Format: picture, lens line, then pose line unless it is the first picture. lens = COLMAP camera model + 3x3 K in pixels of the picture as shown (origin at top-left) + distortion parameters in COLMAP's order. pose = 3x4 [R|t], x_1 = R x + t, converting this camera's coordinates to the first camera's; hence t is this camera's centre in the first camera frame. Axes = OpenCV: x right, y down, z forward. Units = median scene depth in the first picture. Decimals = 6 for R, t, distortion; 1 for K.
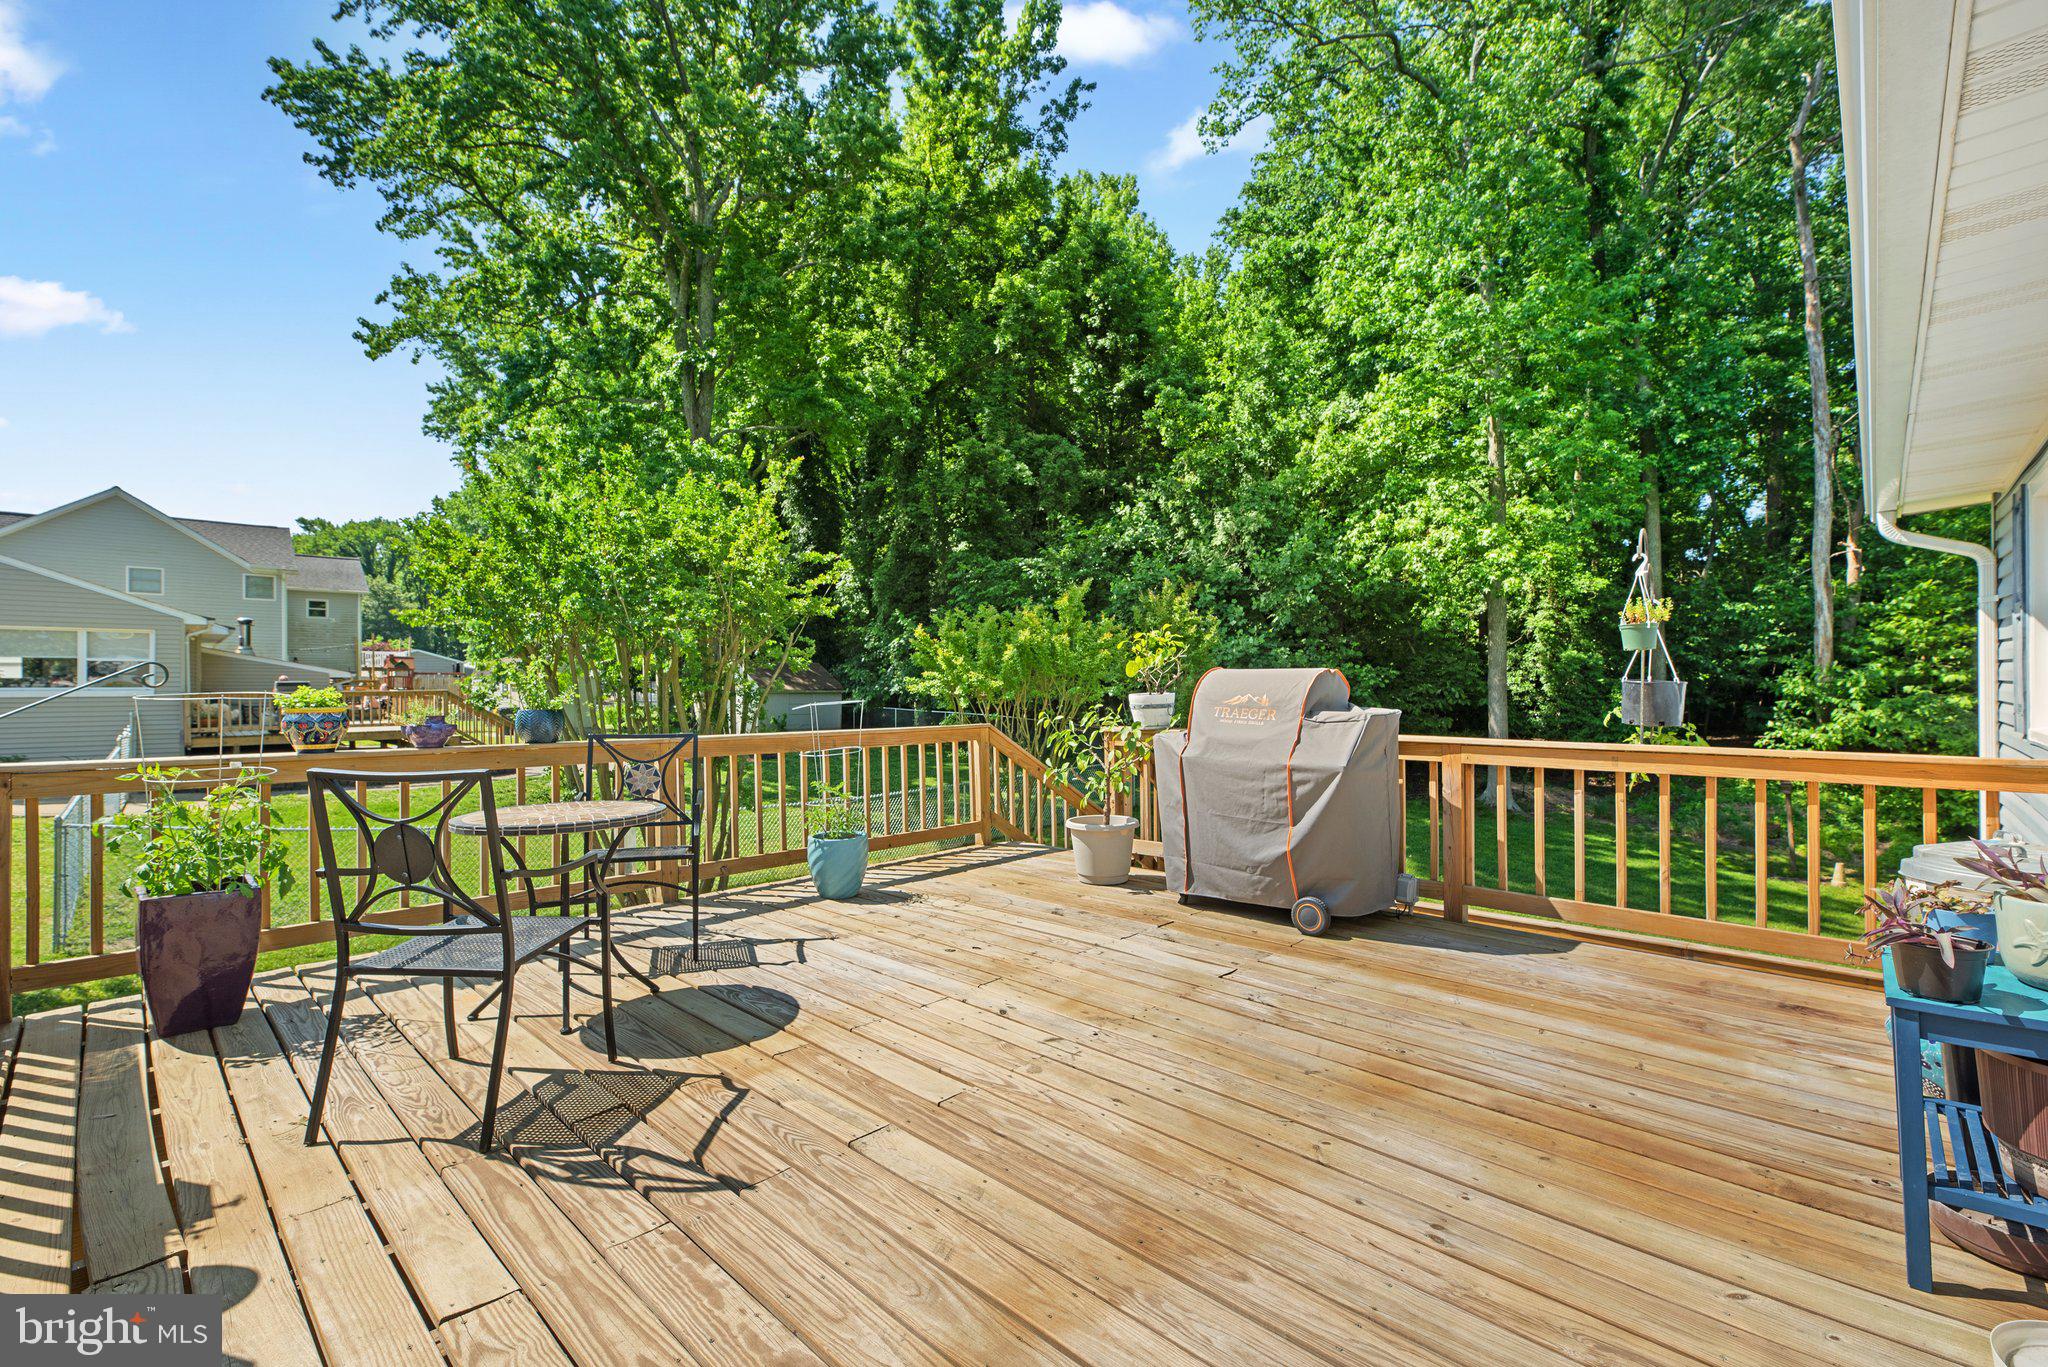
lens RADIAL K [[878.6, 0, 1023.3], [0, 878.6, 688.2], [0, 0, 1]] dist [0.007871, -0.000106]
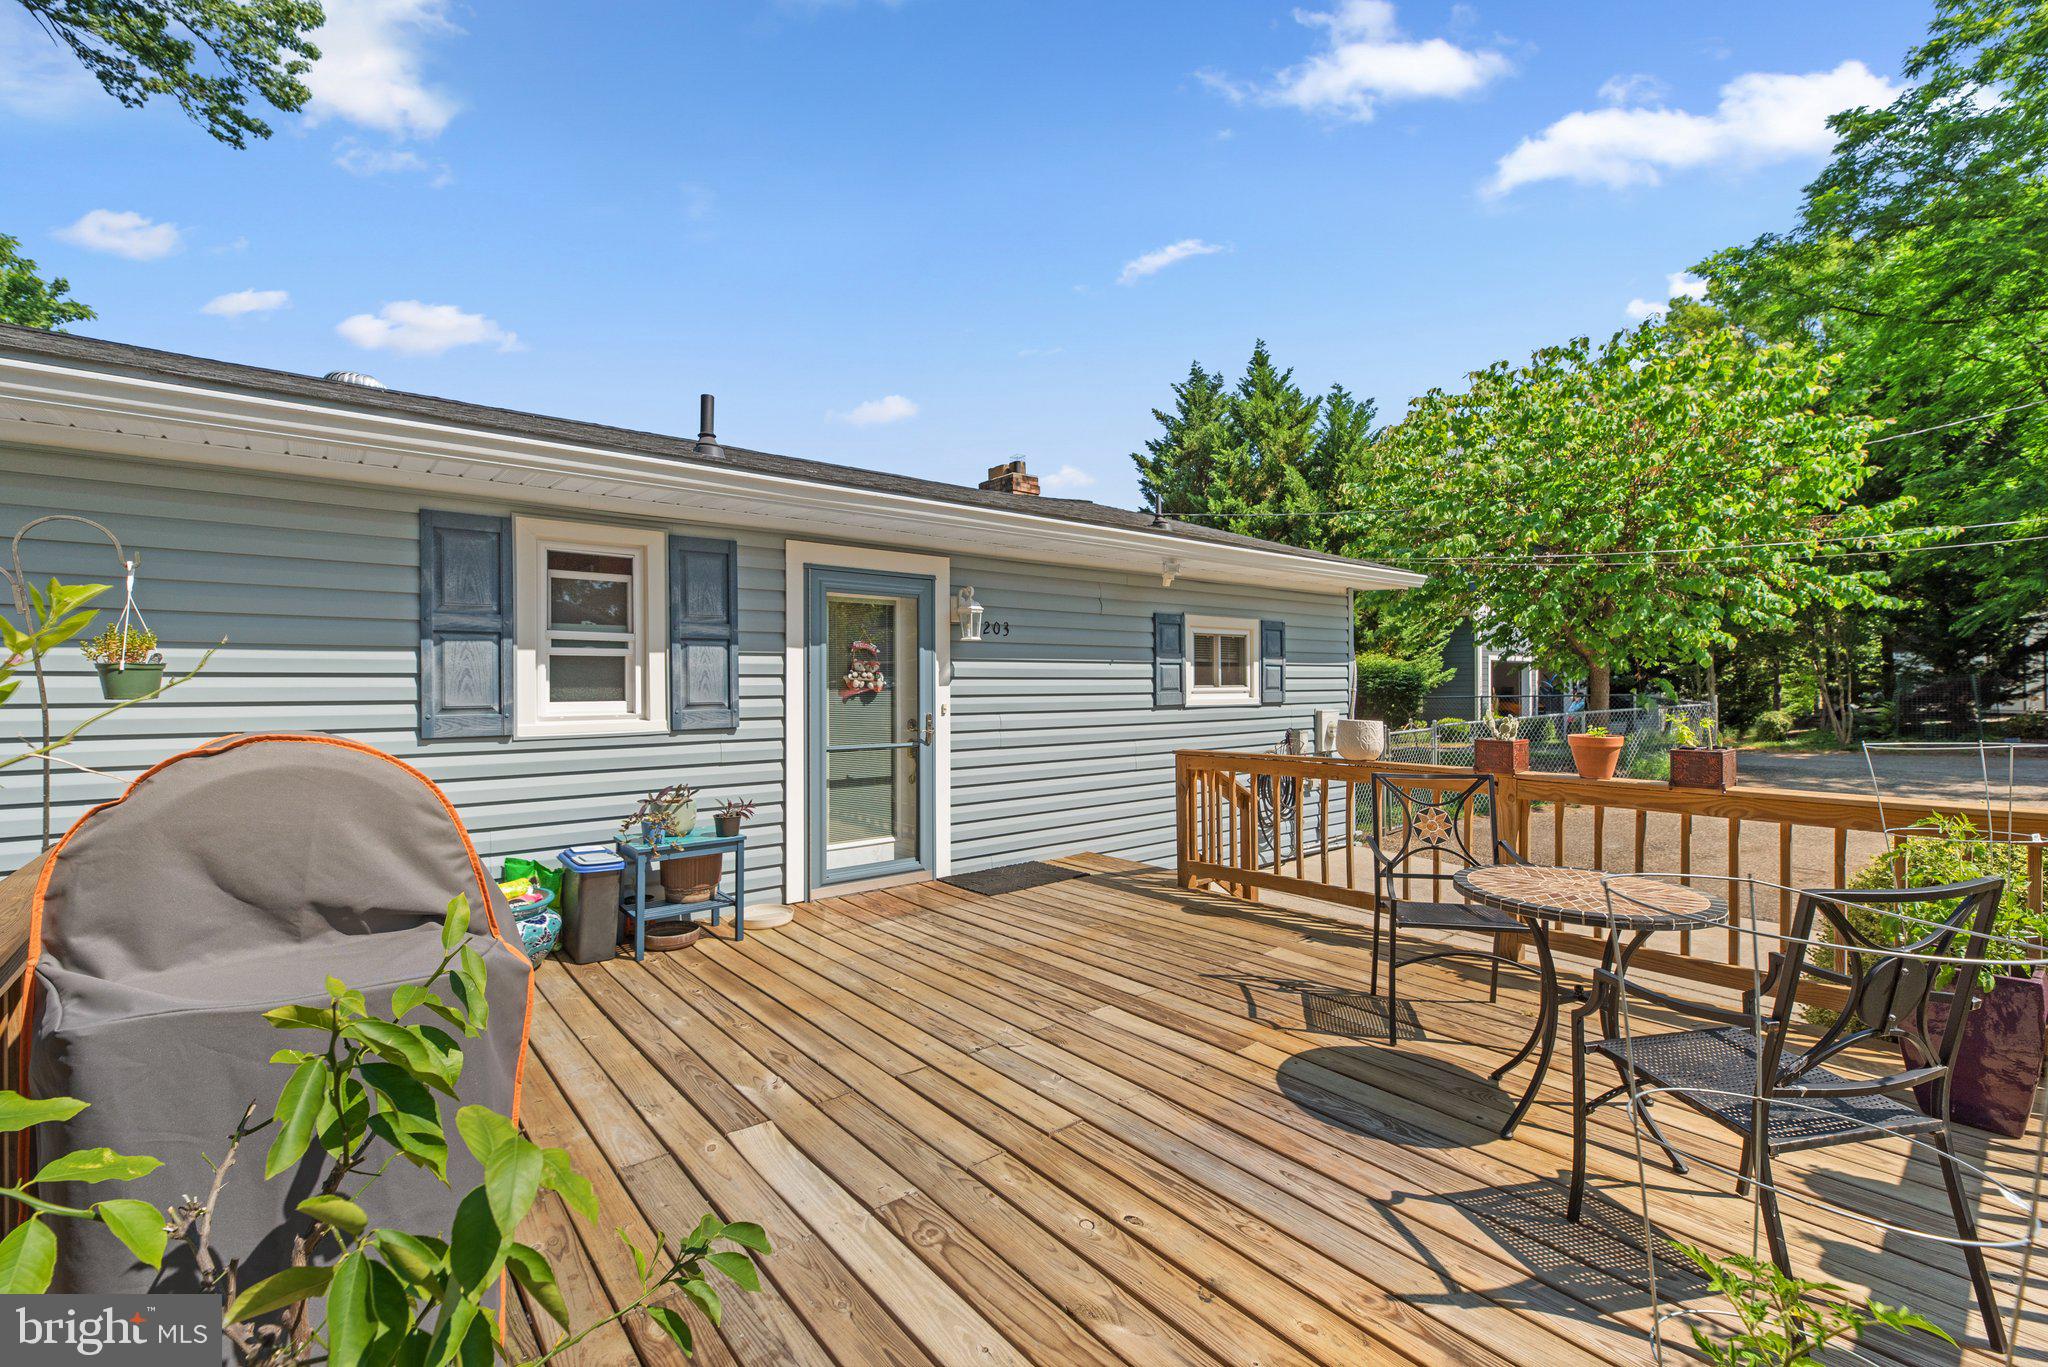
lens RADIAL K [[878.6, 0, 1023.3], [0, 878.6, 688.2], [0, 0, 1]] dist [0.007871, -0.000106]
pose [[-0.993194, 0.006437, 0.116291, -0.081968], [0.007581, 0.999927, 0.009401, -0.056458], [-0.116222, 0.010219, -0.993171, 1.652873]]
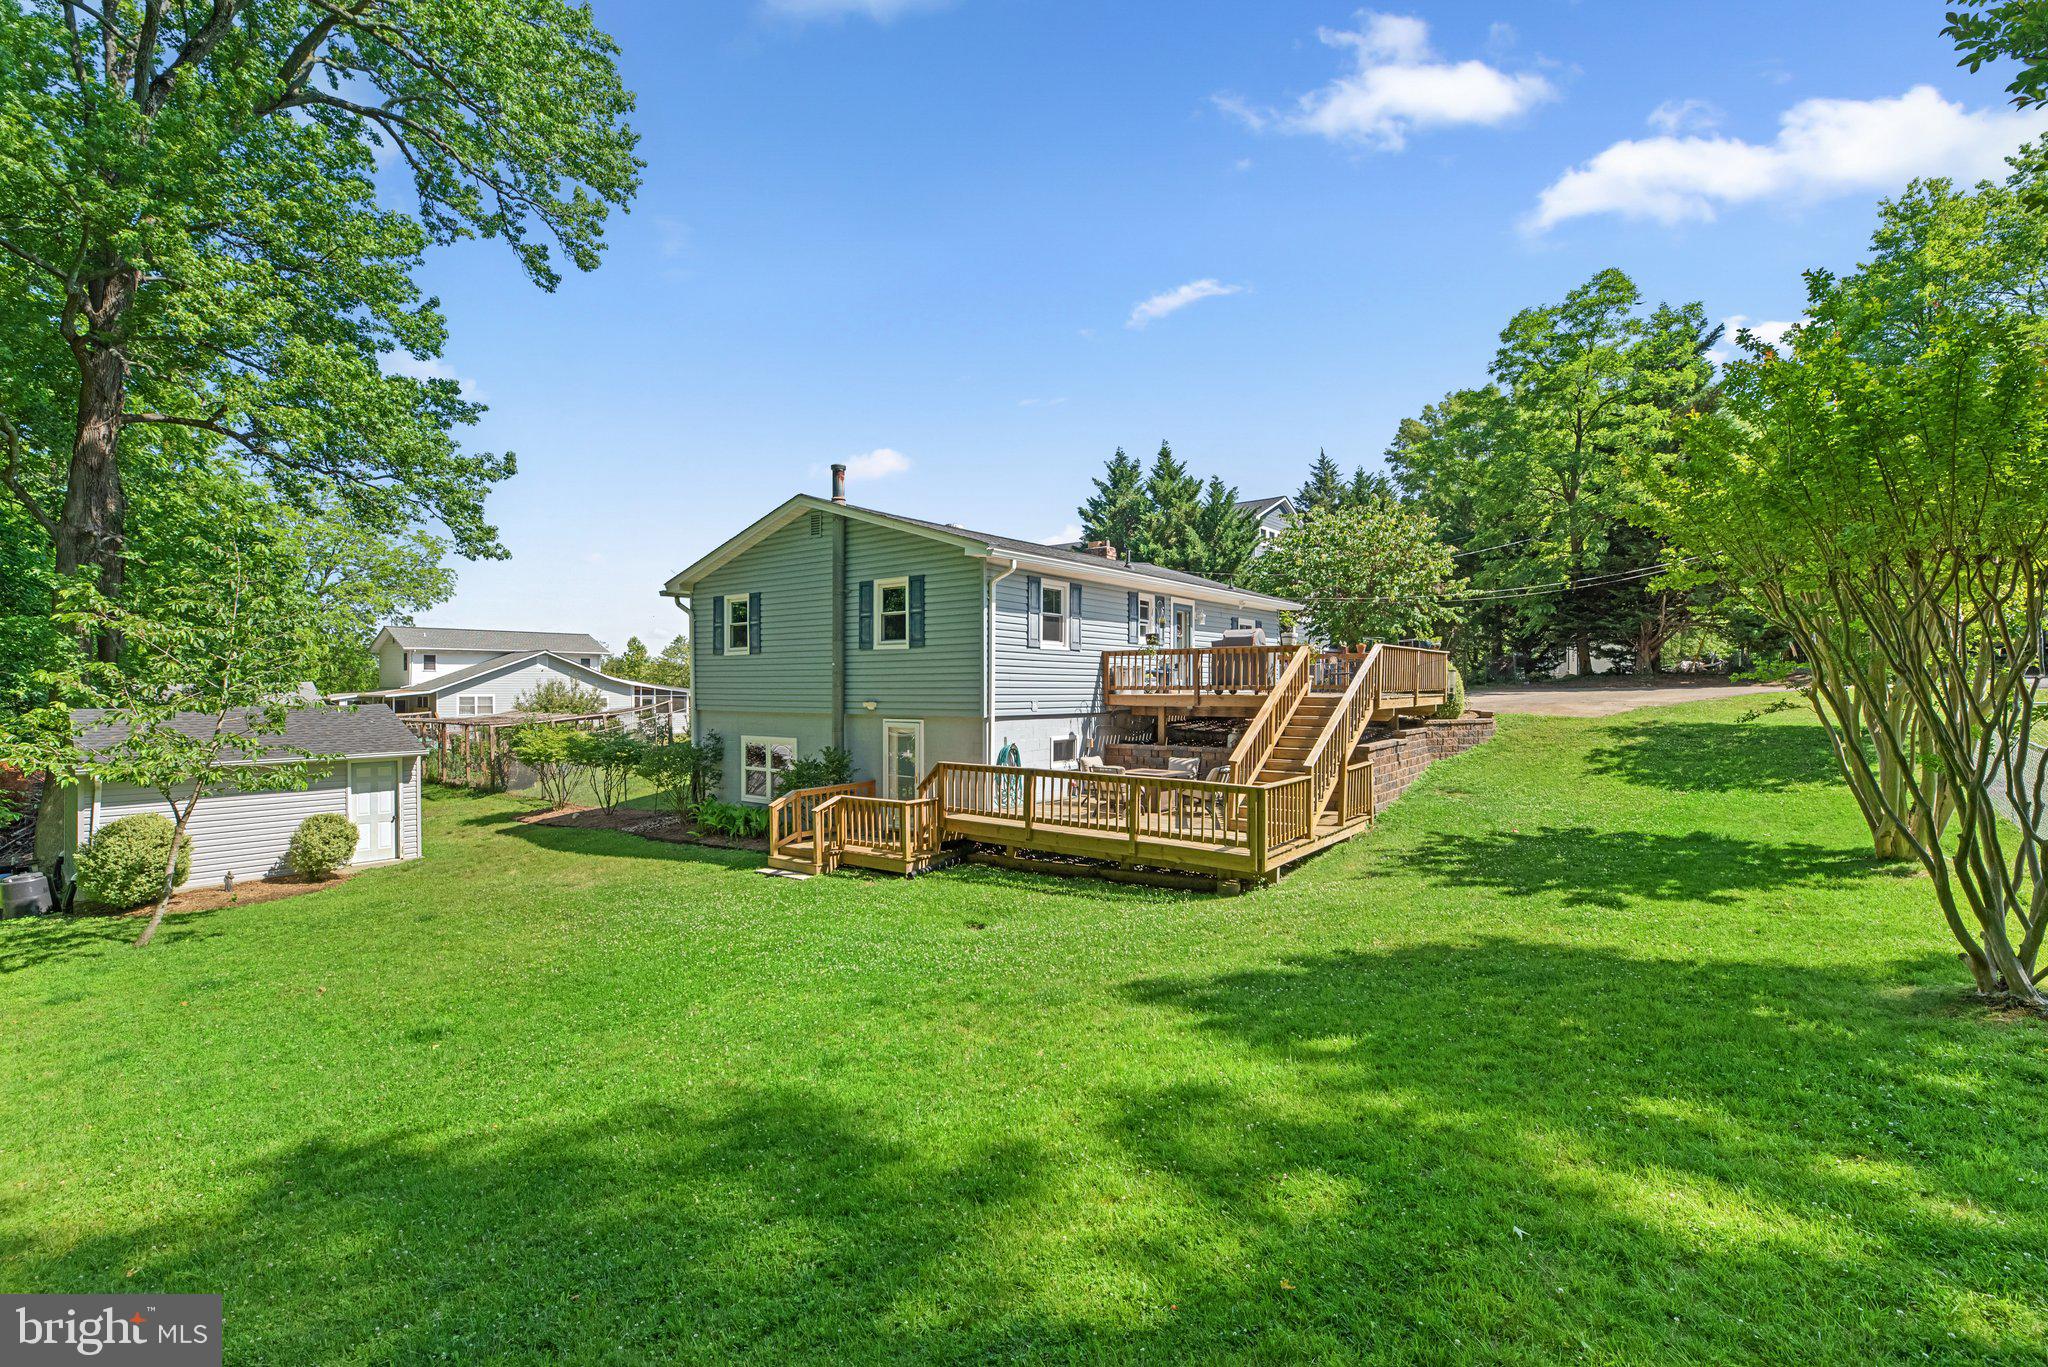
lens RADIAL K [[918.0, 0, 1031.2], [0, 918.0, 688.6], [0, 0, 1]] dist [0.002423, 0.000447]
pose [[-0.992638, 0.002487, -0.121096, 2.115346], [0.001451, 0.999962, 0.008642, 0.246899], [0.121112, 0.008403, -0.992603, 6.020732]]
